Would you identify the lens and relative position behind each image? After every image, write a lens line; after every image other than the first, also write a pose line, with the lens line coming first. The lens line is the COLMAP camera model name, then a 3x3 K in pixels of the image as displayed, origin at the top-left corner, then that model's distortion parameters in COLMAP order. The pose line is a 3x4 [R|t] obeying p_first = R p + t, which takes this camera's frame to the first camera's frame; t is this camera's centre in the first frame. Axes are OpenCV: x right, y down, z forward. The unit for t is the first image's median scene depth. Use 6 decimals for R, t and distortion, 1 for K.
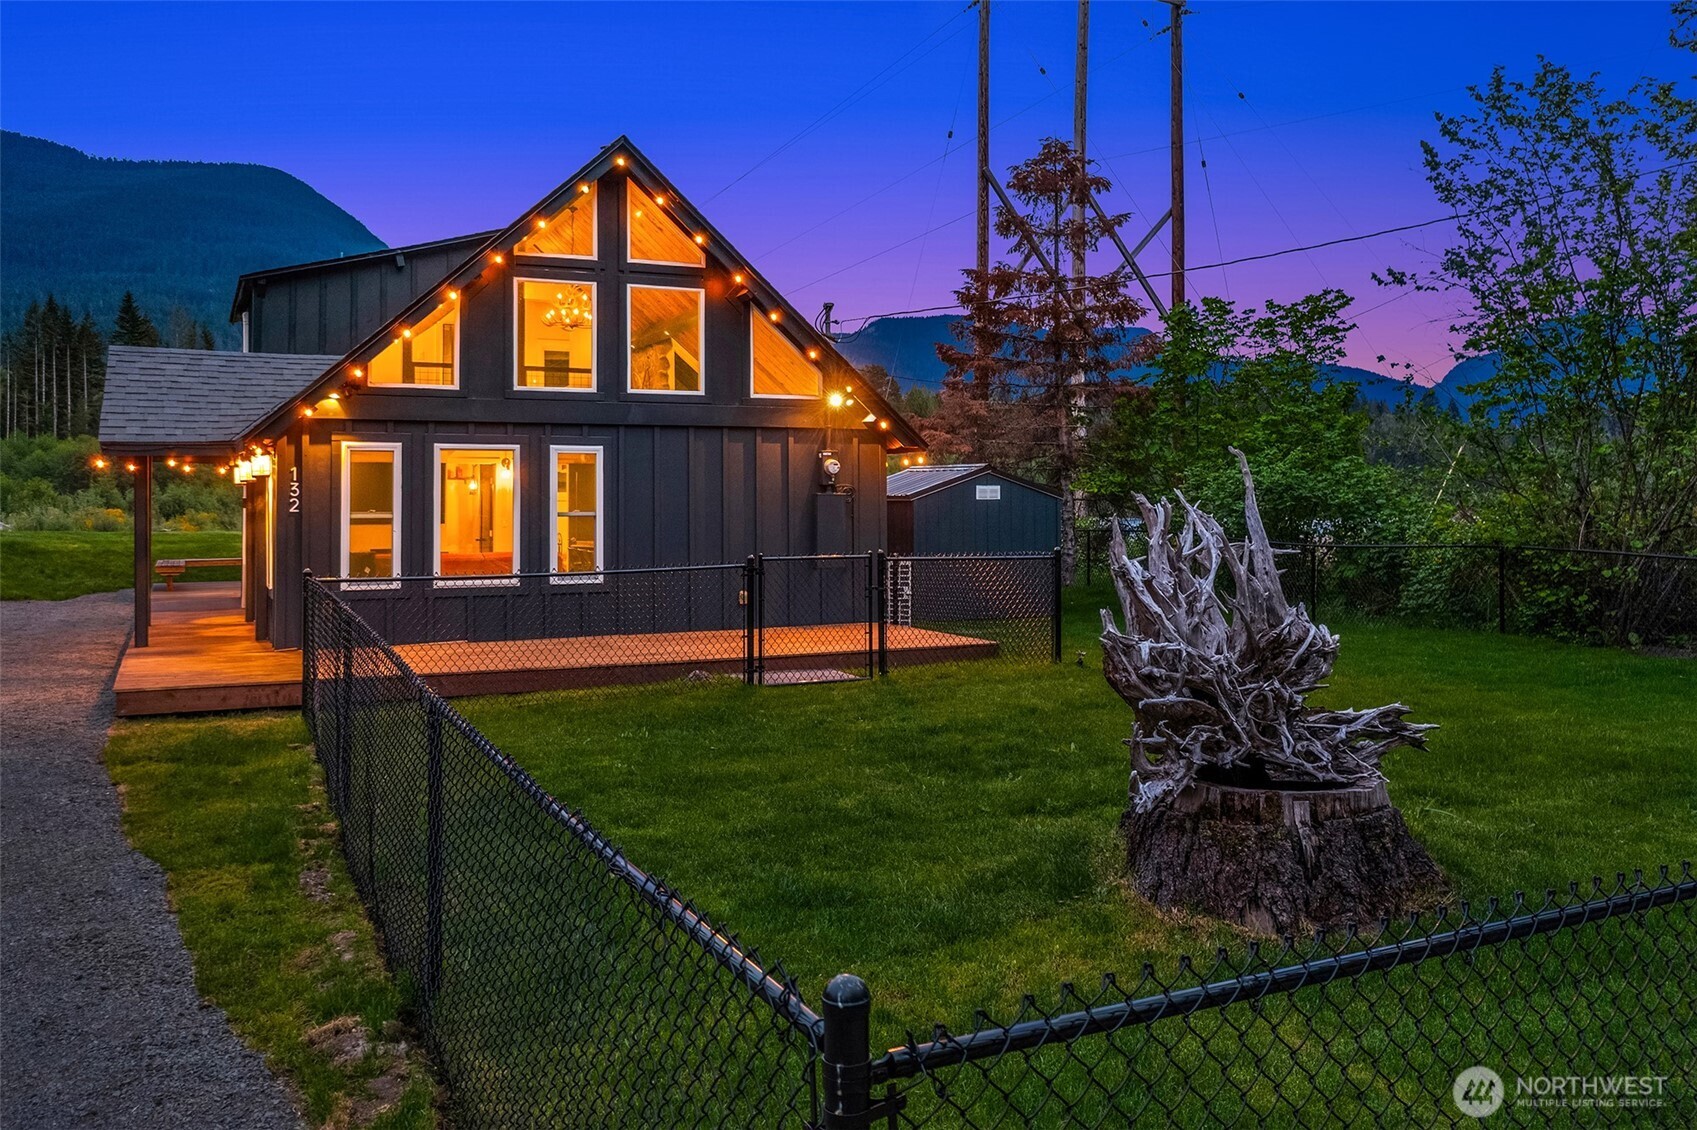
lens RADIAL K [[1394.9, 0, 846.4], [0, 1394.9, 459.4], [0, 0, 1]] dist [-0.012086, 0.005502]
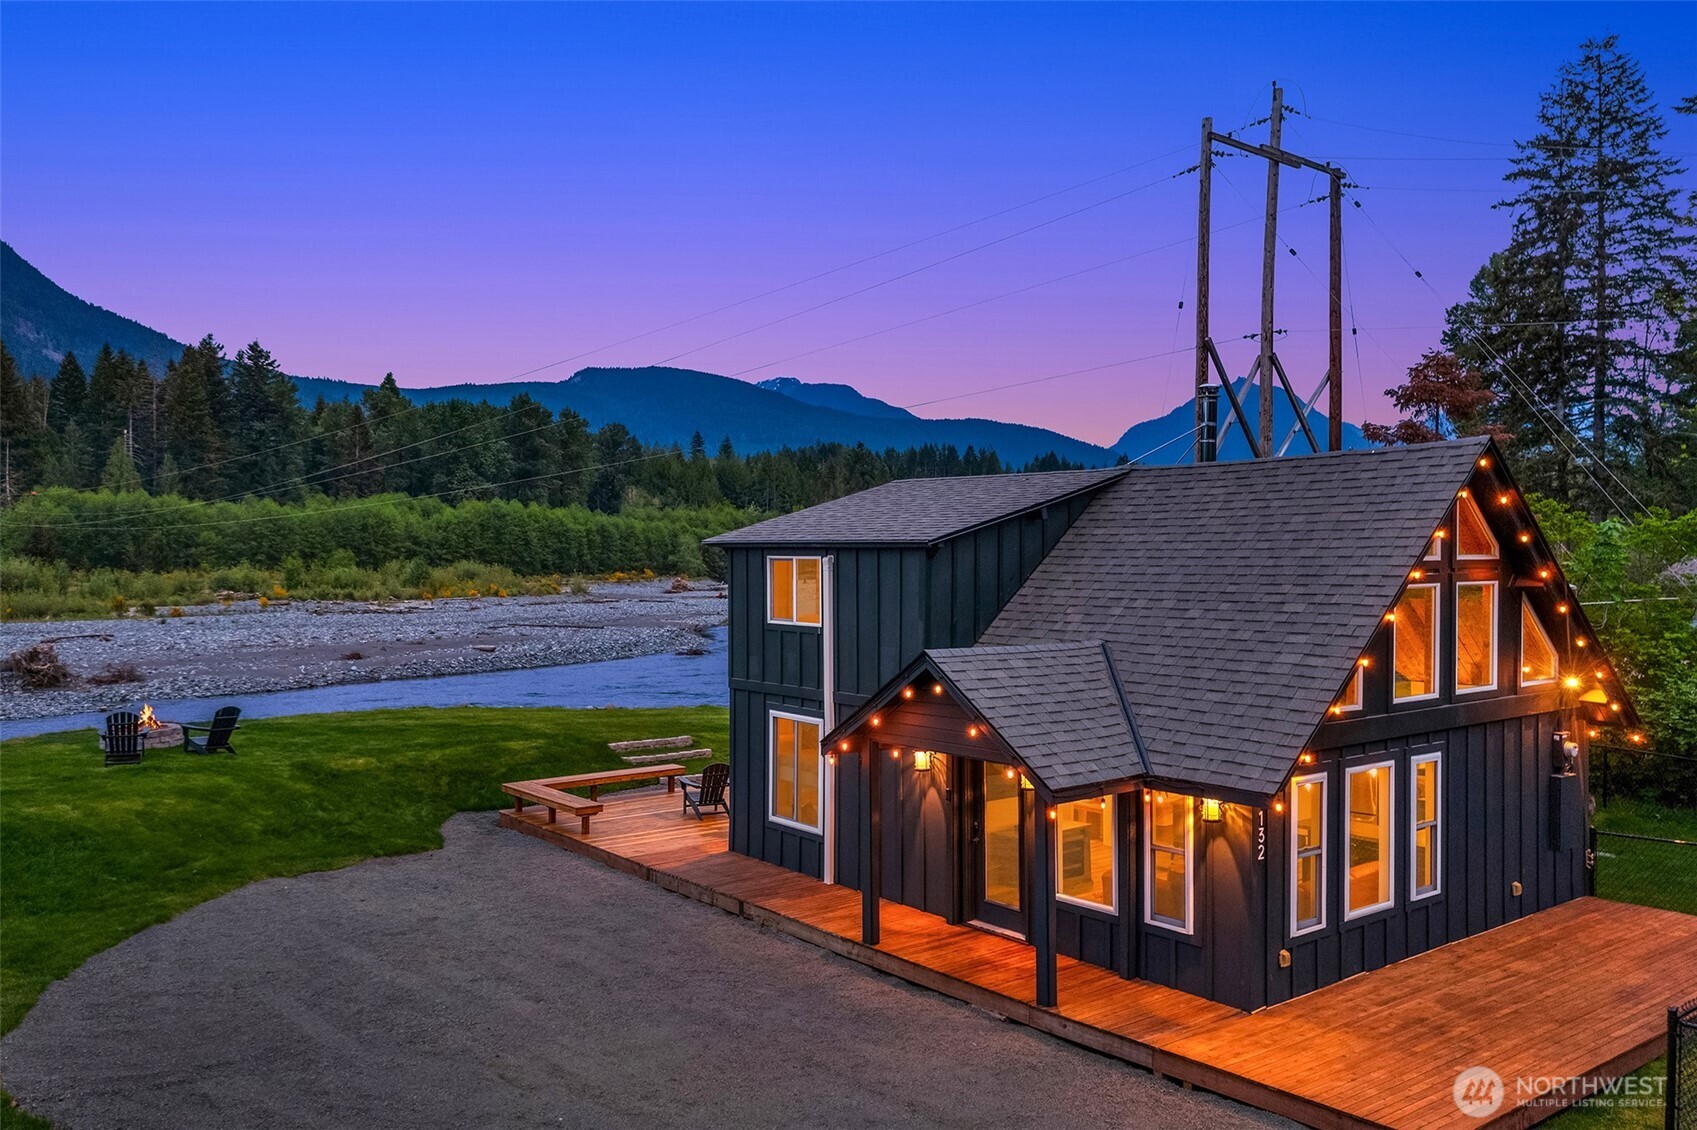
lens RADIAL K [[1376.2, 0, 848.5], [0, 1376.2, 565.0], [0, 0, 1]] dist [-0.014430, 0.006662]
pose [[0.975859, -0.000360, 0.218399, -0.784894], [-0.008552, 0.999169, 0.039861, -0.173797], [-0.218232, -0.040766, 0.975045, 0.165694]]
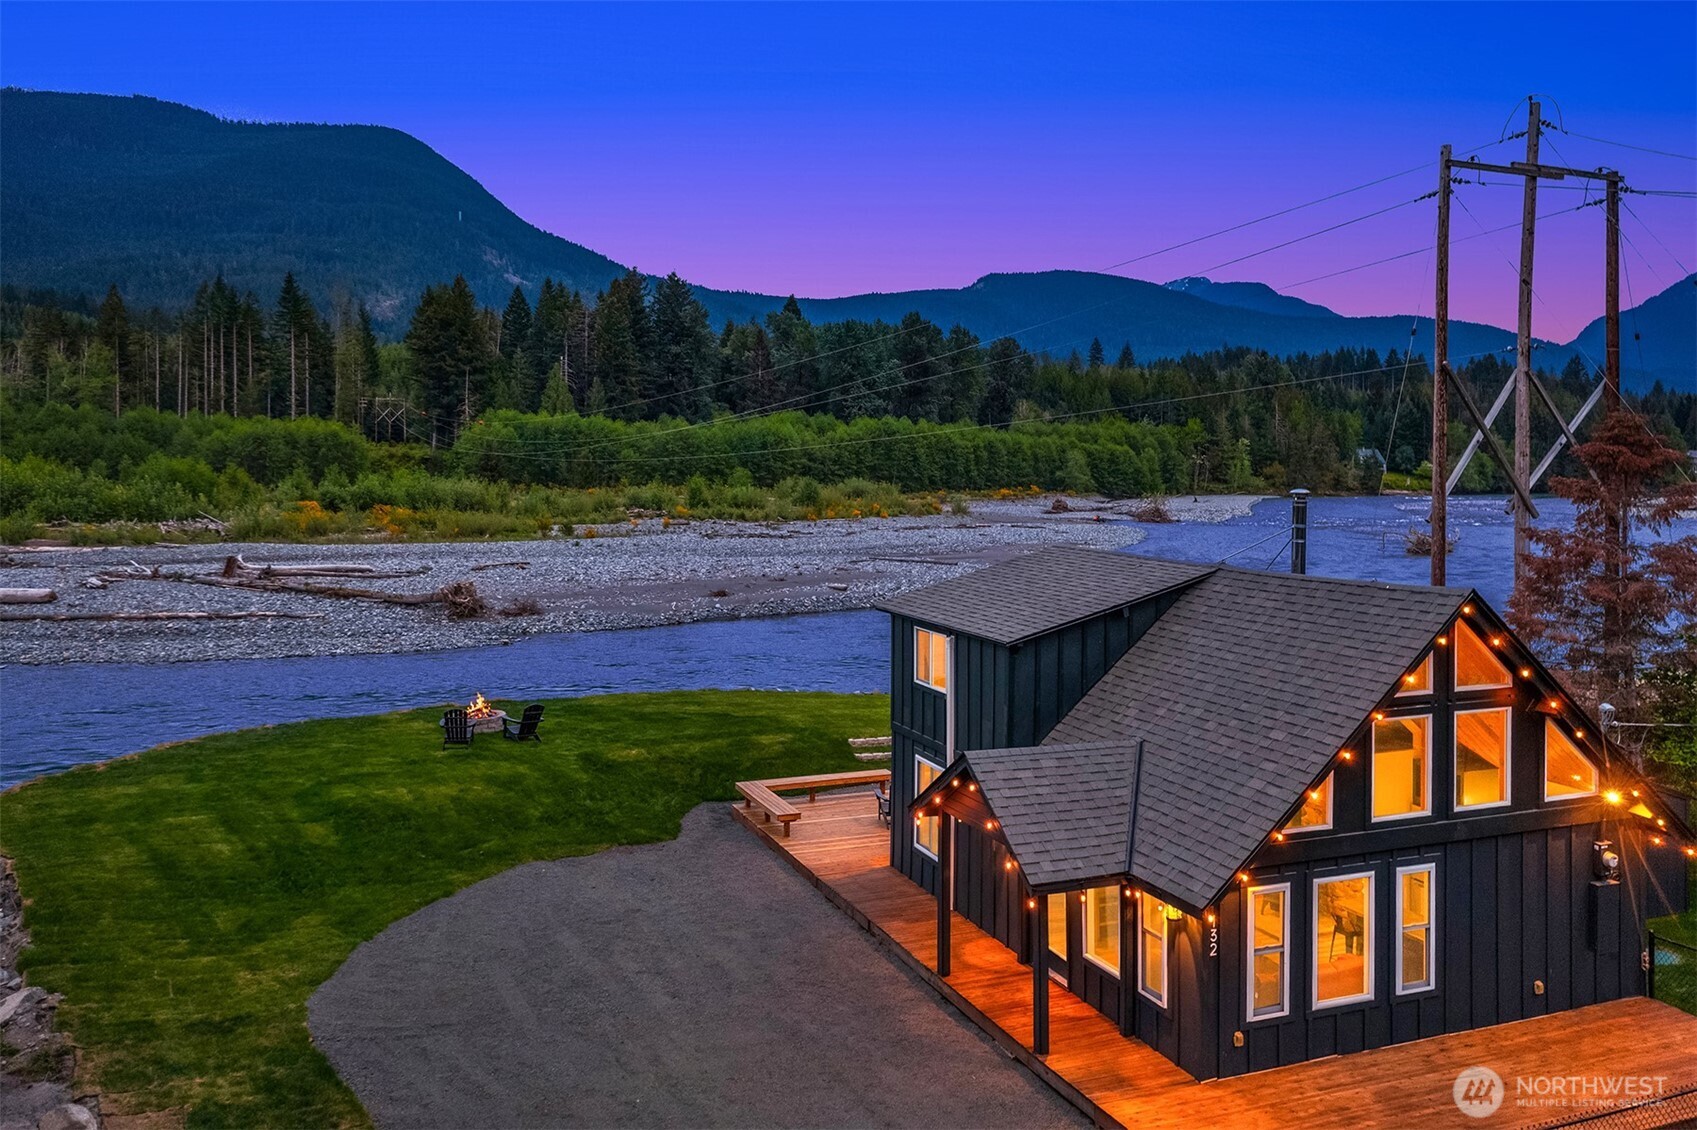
lens RADIAL K [[1394.9, 0, 846.4], [0, 1394.9, 459.4], [0, 0, 1]] dist [-0.012086, 0.005502]
pose [[0.997467, 0.008813, -0.070578, -0.559238], [-0.006375, 0.999378, 0.034696, -0.358957], [0.070840, -0.034158, 0.996903, -0.102348]]
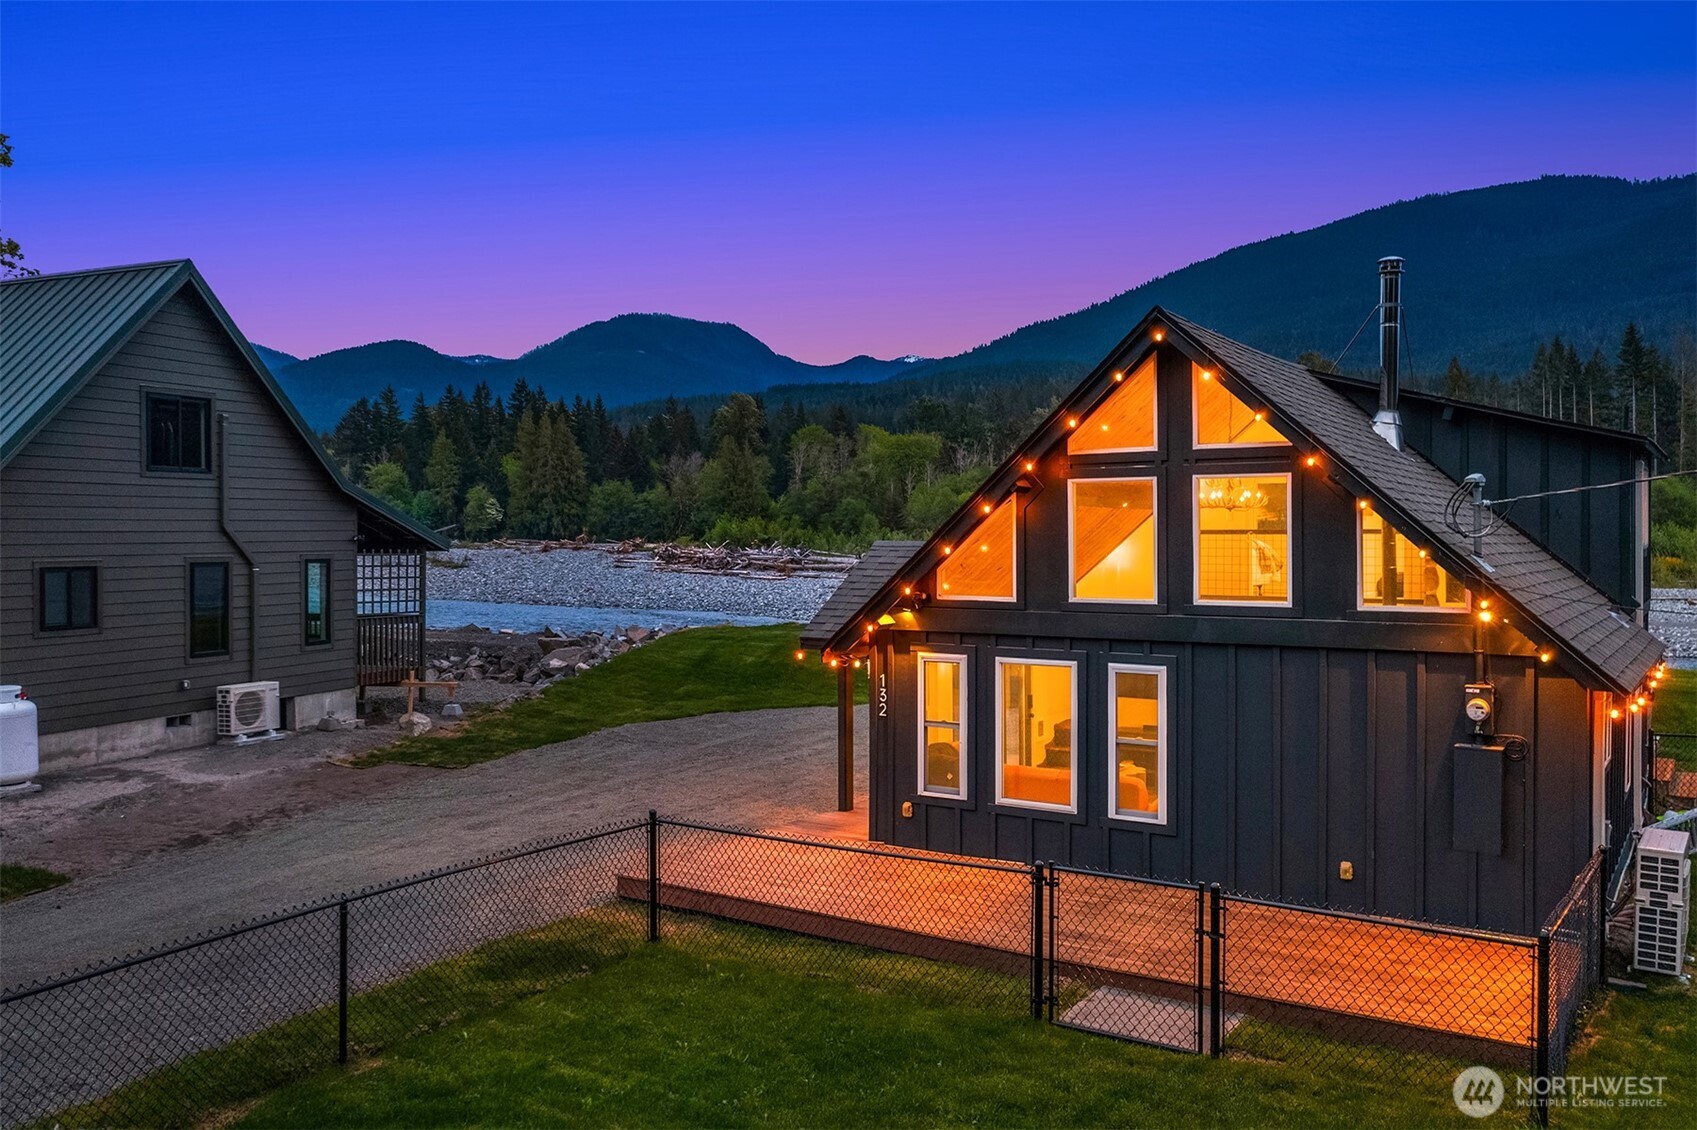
lens RADIAL K [[1362.5, 0, 848.5], [0, 1362.5, 565.0], [0, 0, 1]] dist [0.006026, 0.005667]
pose [[0.517464, 0.023548, -0.855381, 0.443593], [0.025933, 0.998731, 0.043182, -0.113751], [0.855312, -0.044528, 0.516196, 0.399924]]
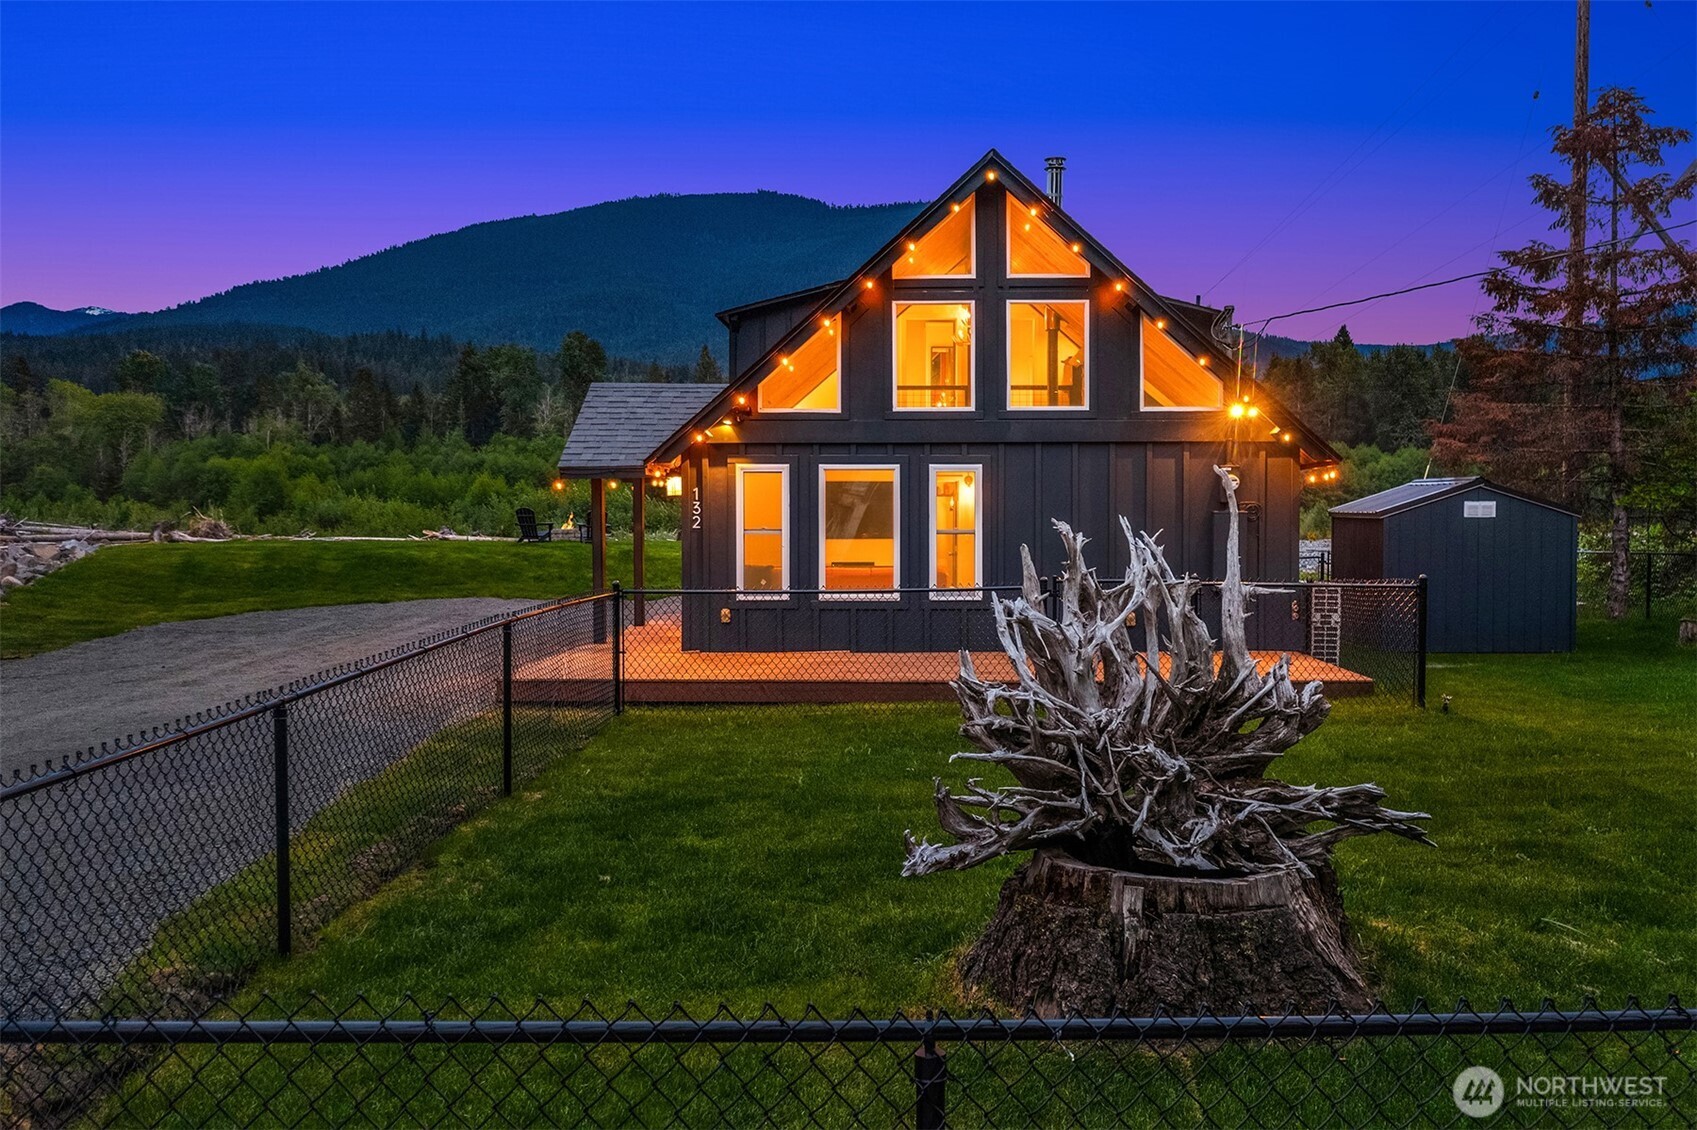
lens RADIAL K [[1389.5, 0, 899.5], [0, 1389.5, 559.2], [0, 0, 1]] dist [-0.001669, 0.006368]
pose [[0.898309, 0.016471, -0.439055, 0.213151], [0.011247, 0.998108, 0.060456, -0.002451], [0.439219, -0.059246, 0.896424, 0.071283]]
